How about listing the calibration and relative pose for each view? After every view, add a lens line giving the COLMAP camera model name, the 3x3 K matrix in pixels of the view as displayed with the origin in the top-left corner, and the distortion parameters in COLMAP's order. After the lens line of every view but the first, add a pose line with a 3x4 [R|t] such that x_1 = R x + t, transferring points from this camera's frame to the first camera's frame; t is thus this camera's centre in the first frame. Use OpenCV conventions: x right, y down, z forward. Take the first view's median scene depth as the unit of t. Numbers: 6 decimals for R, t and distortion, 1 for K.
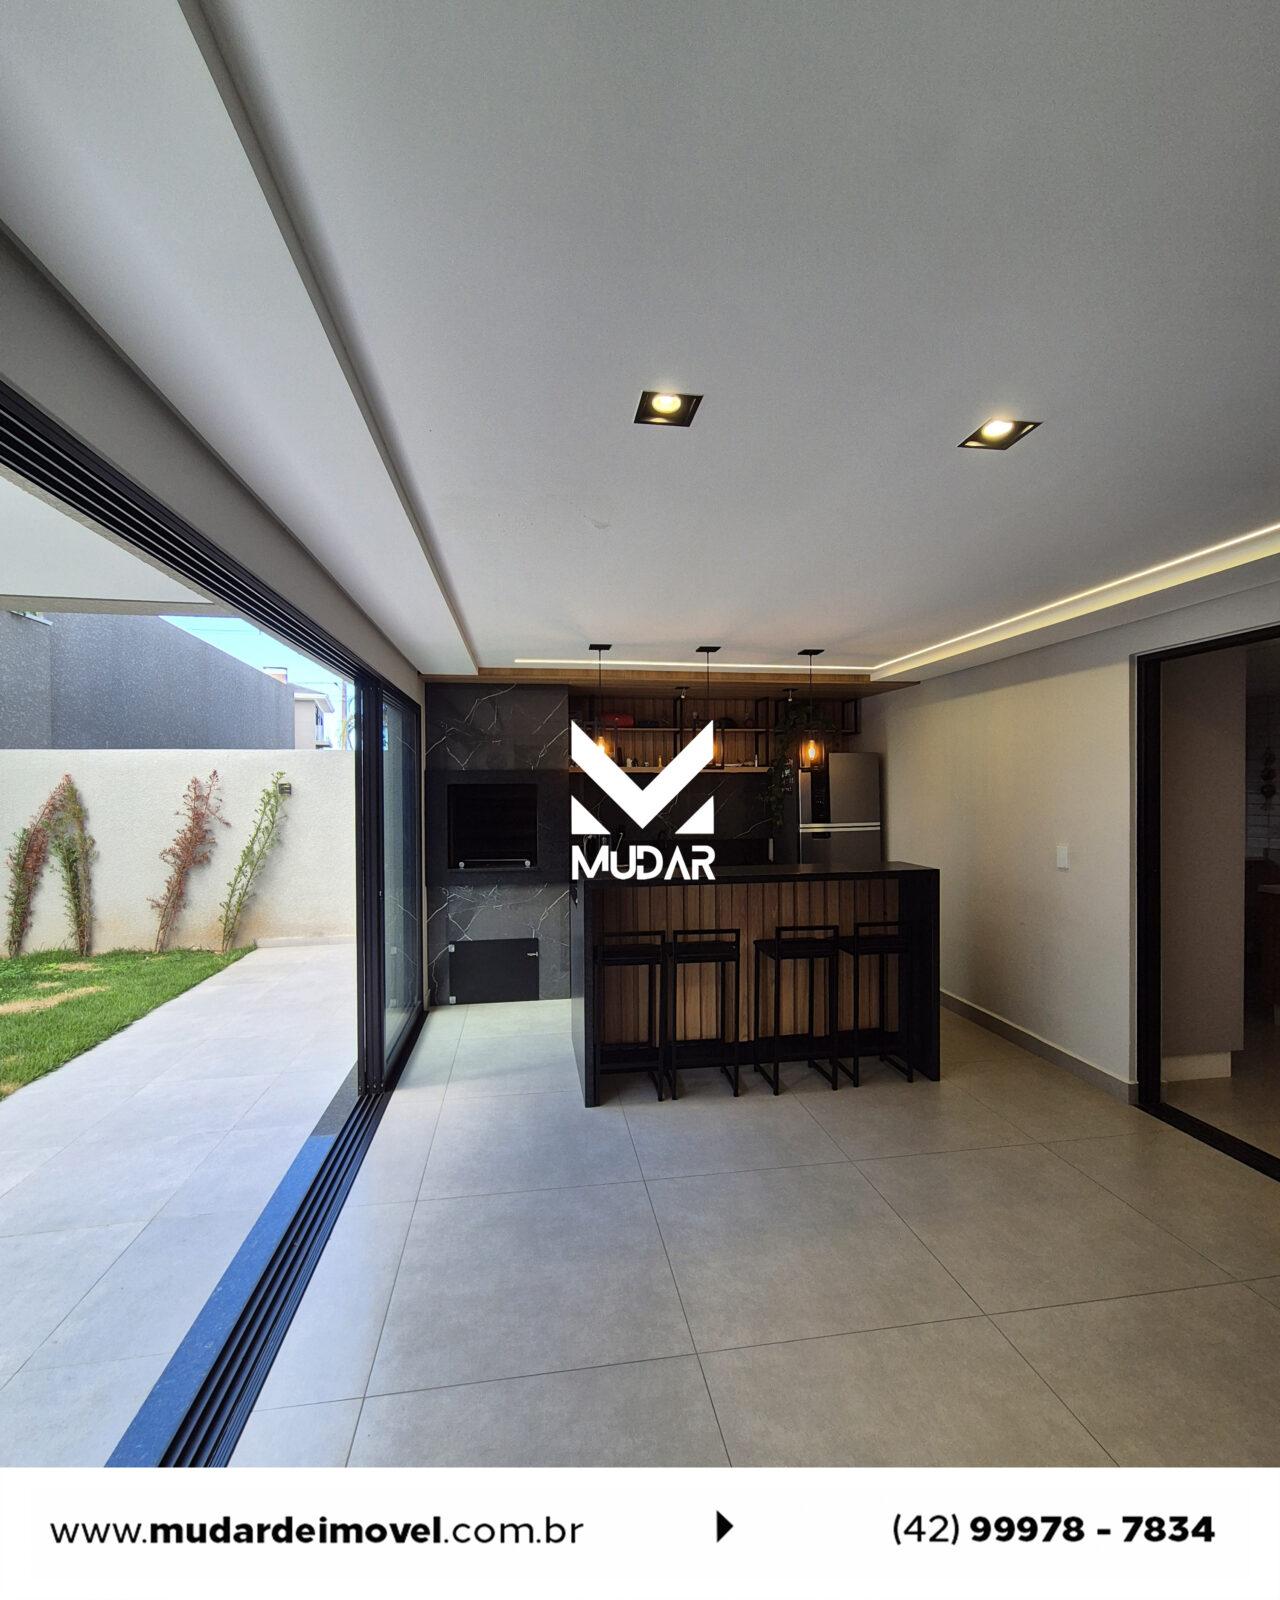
lens RADIAL K [[704.8, 0, 637.1], [0, 704.8, 790.4], [0, 0, 1]] dist [-0.002816, 0.000119]
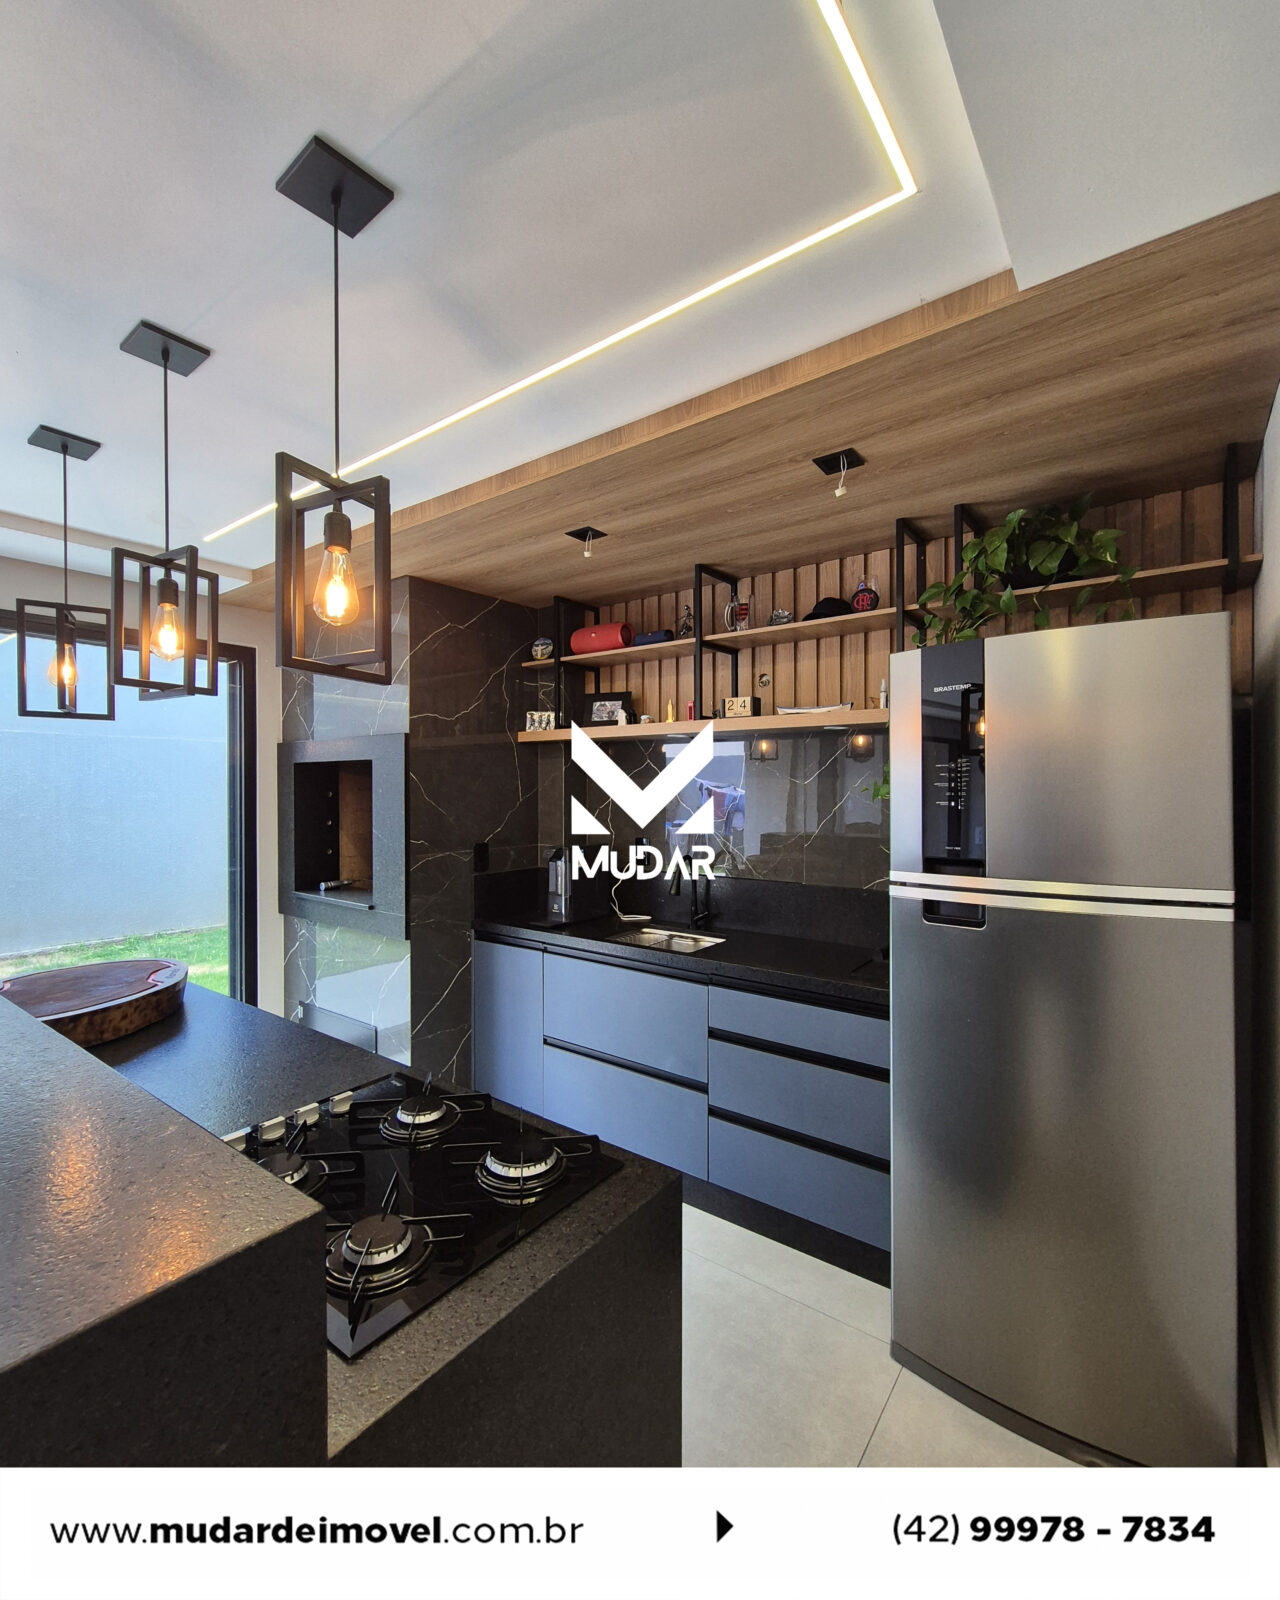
lens RADIAL K [[704.8, 0, 637.1], [0, 704.8, 790.4], [0, 0, 1]] dist [-0.002816, 0.000119]
pose [[0.693234, 0.004605, -0.720698, 0.383744], [0.000223, 0.999978, 0.006604, 0.010164], [0.720712, -0.004738, 0.693218, 0.707070]]
